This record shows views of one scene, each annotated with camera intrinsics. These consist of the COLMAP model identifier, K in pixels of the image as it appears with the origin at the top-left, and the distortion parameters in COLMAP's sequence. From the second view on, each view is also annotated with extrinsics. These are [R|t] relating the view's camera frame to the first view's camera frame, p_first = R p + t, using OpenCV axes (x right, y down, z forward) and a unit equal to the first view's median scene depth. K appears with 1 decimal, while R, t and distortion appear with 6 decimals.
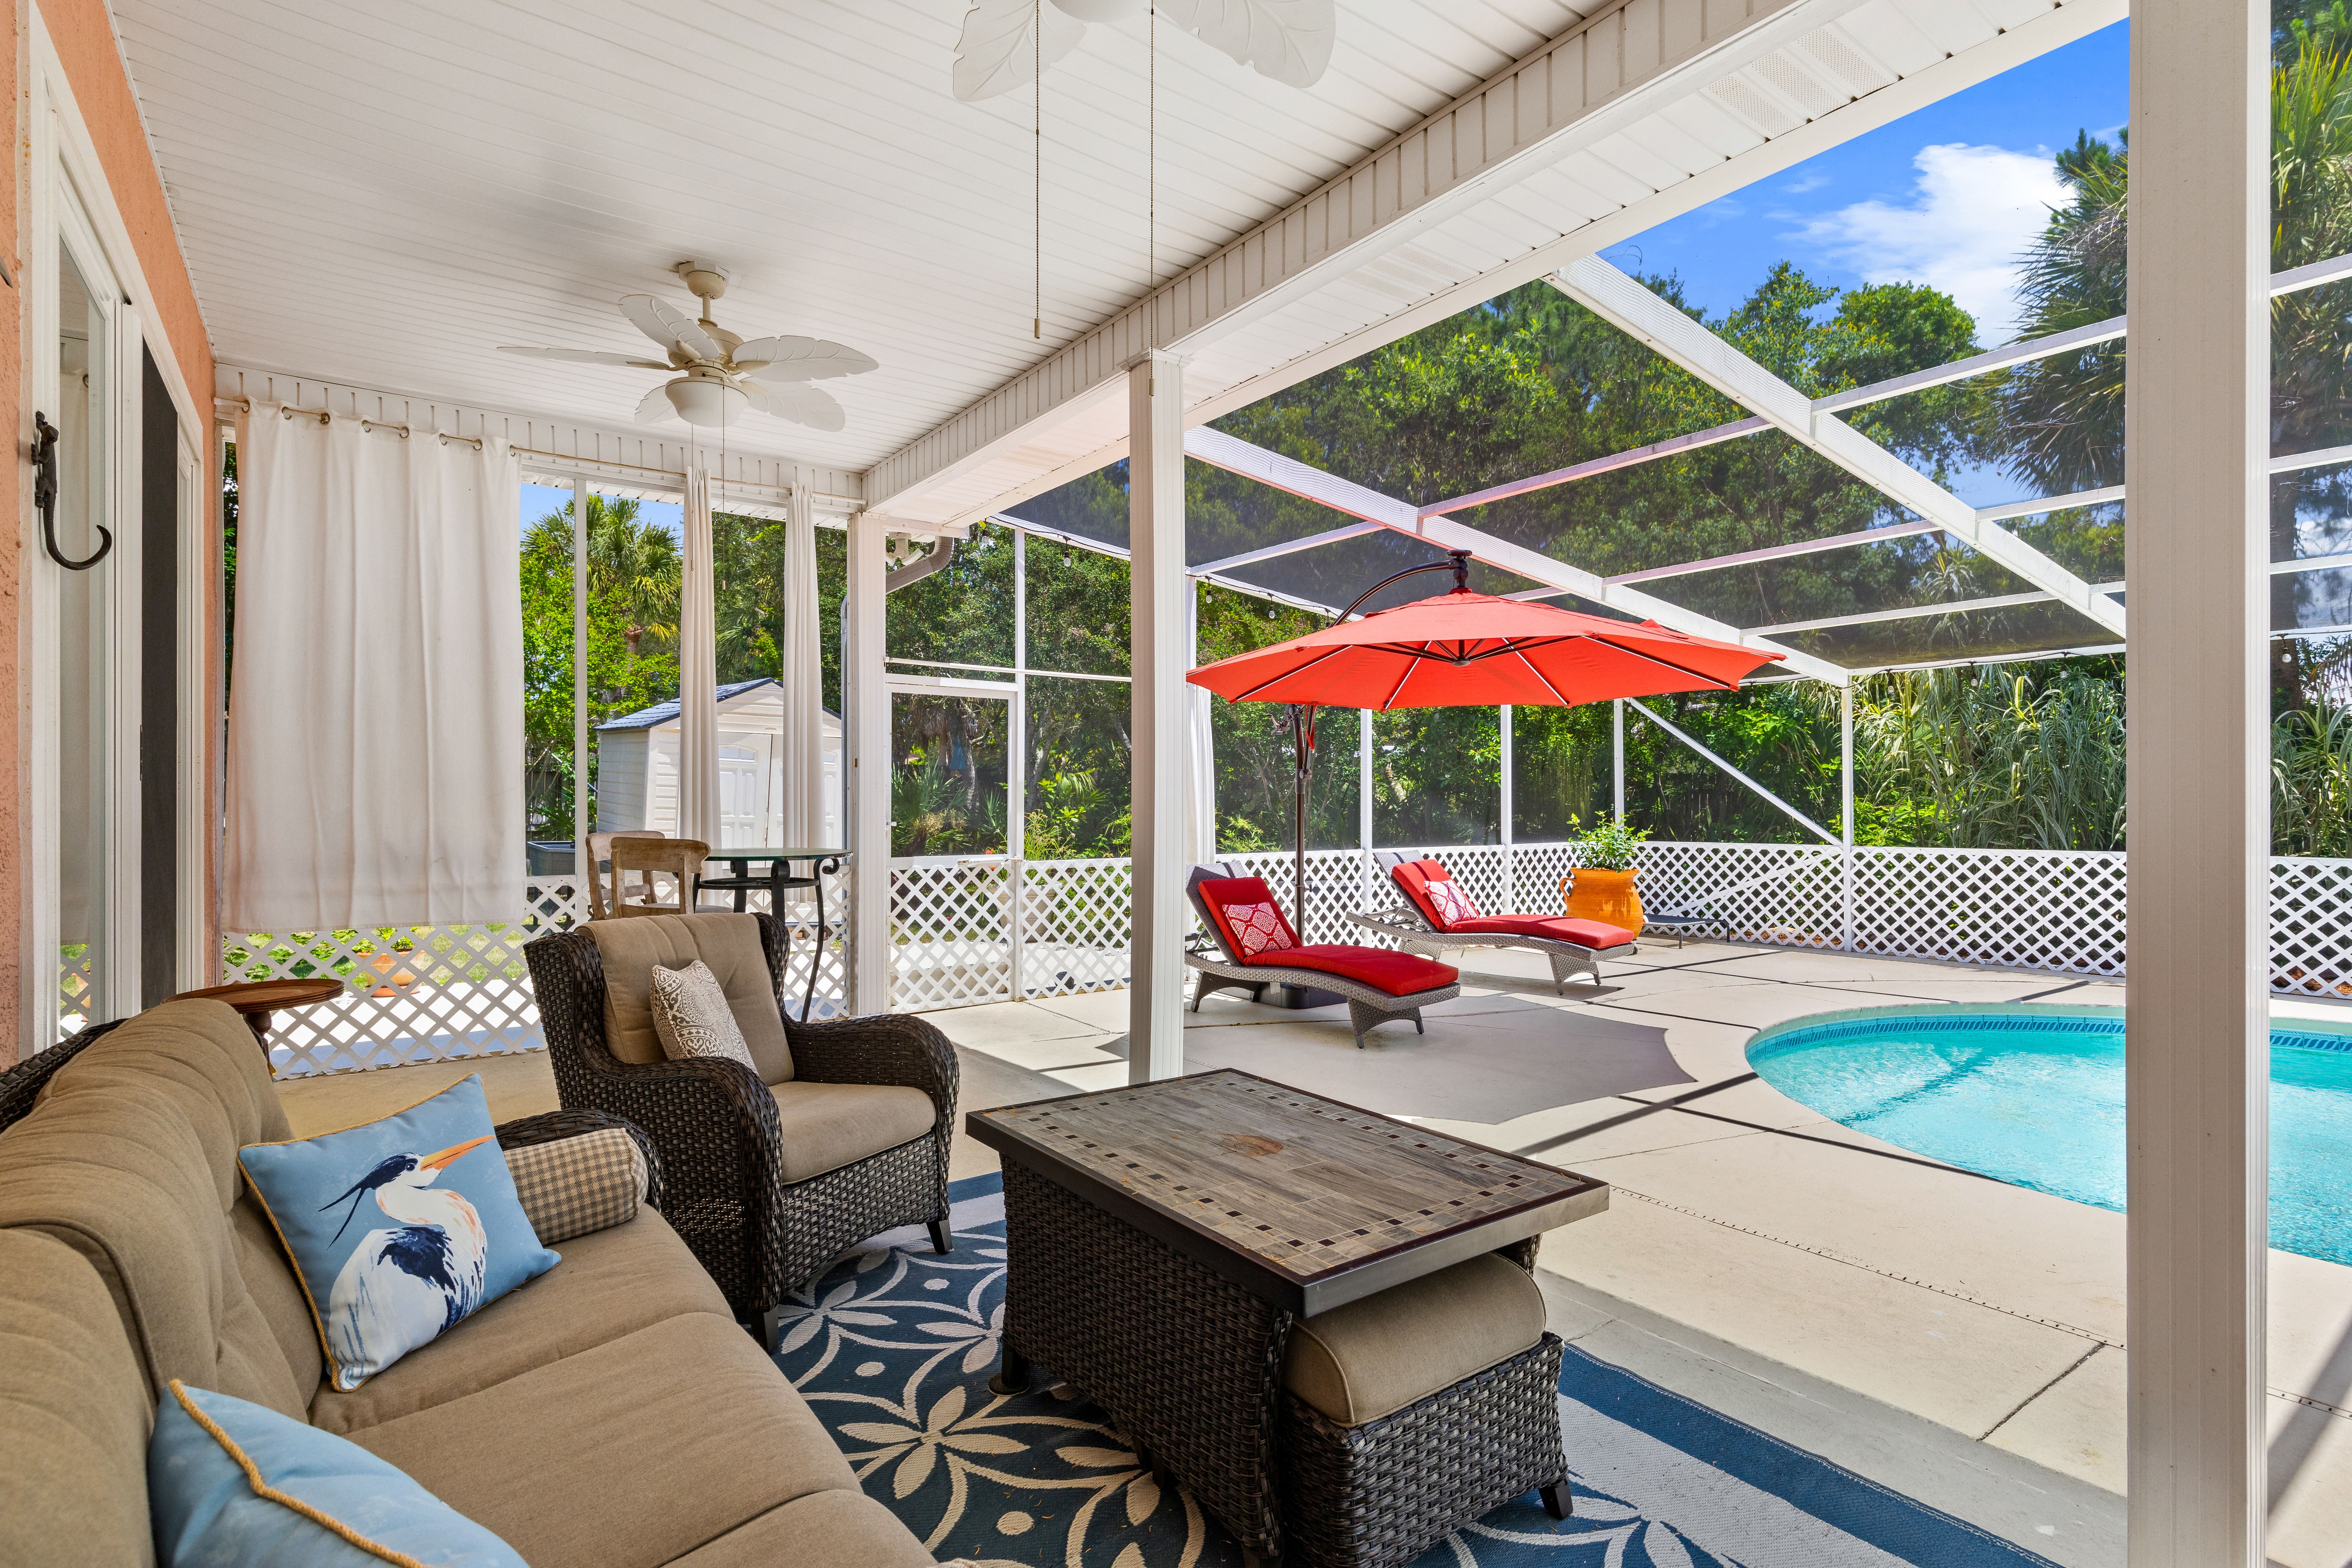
lens RADIAL K [[1178.6, 0, 1301.5], [0, 1178.6, 803.3], [0, 0, 1]] dist [0.017299, 0.000194]
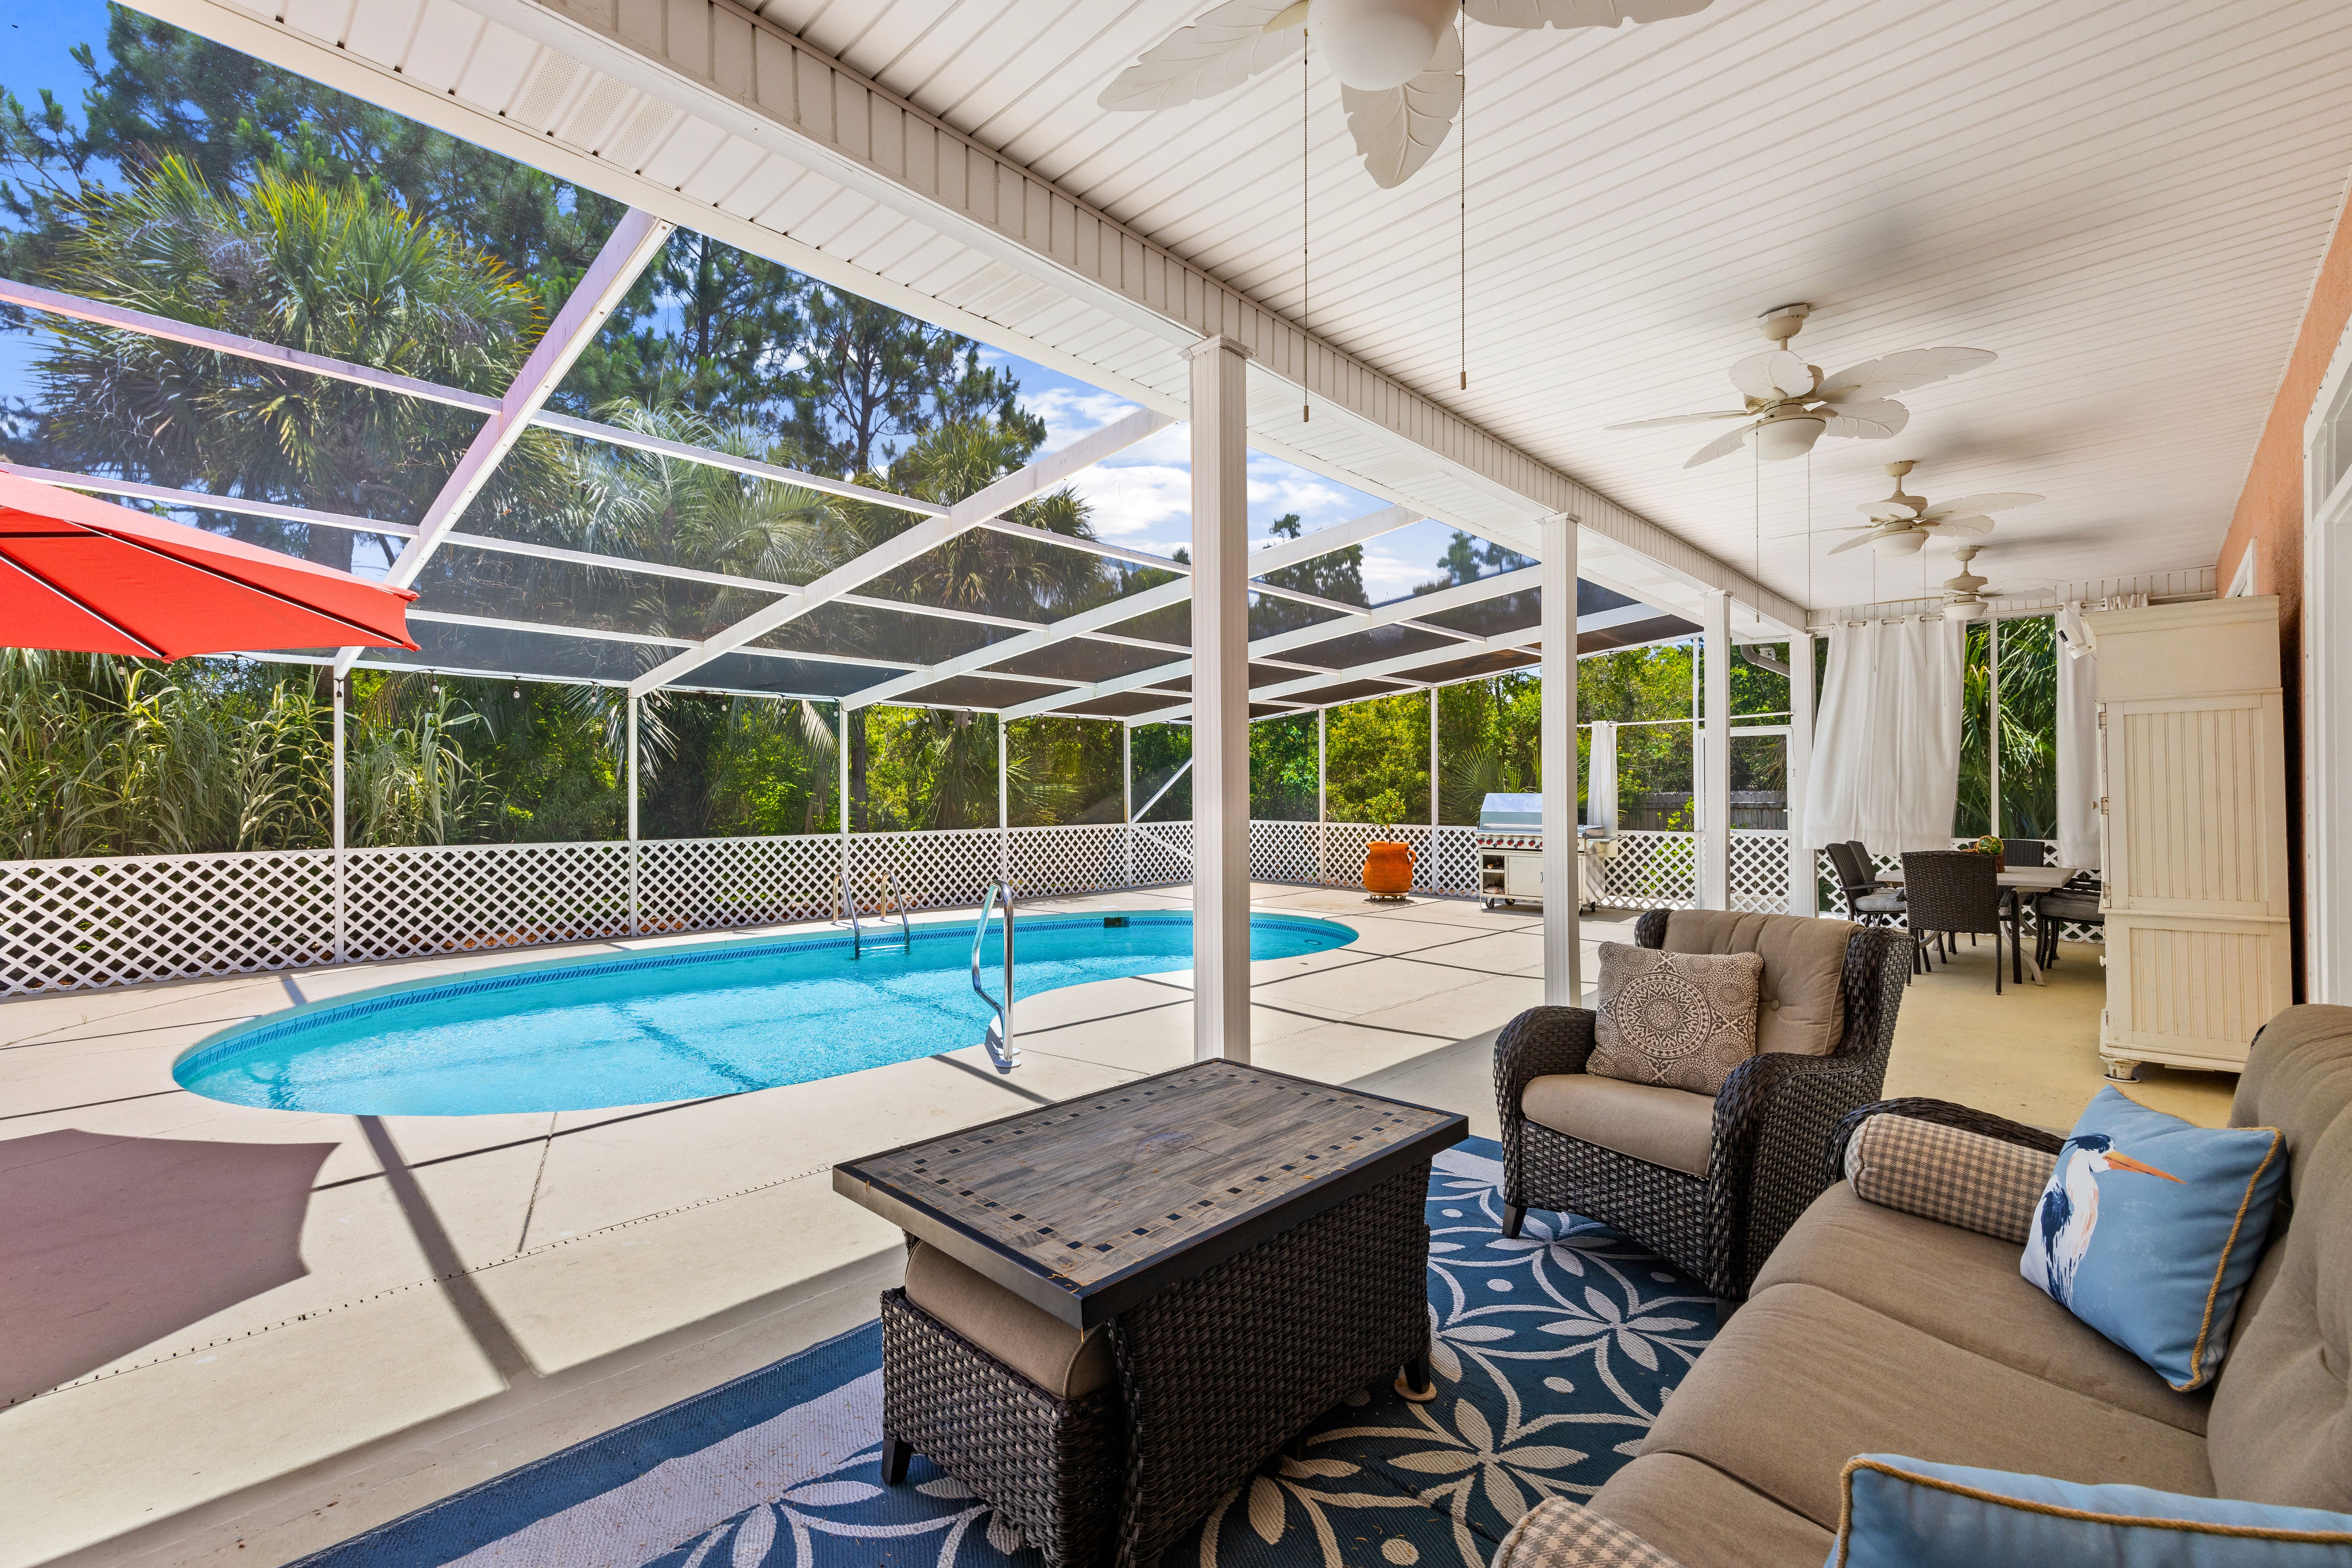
lens RADIAL K [[963.4, 0, 1160.8], [0, 963.4, 787.4], [0, 0, 1]] dist [-0.000413, 0.000247]
pose [[-0.105011, 0.014640, 0.994363, -0.868450], [0.003587, 0.999891, -0.014343, -0.002537], [-0.994465, 0.002061, -0.105052, 1.095181]]
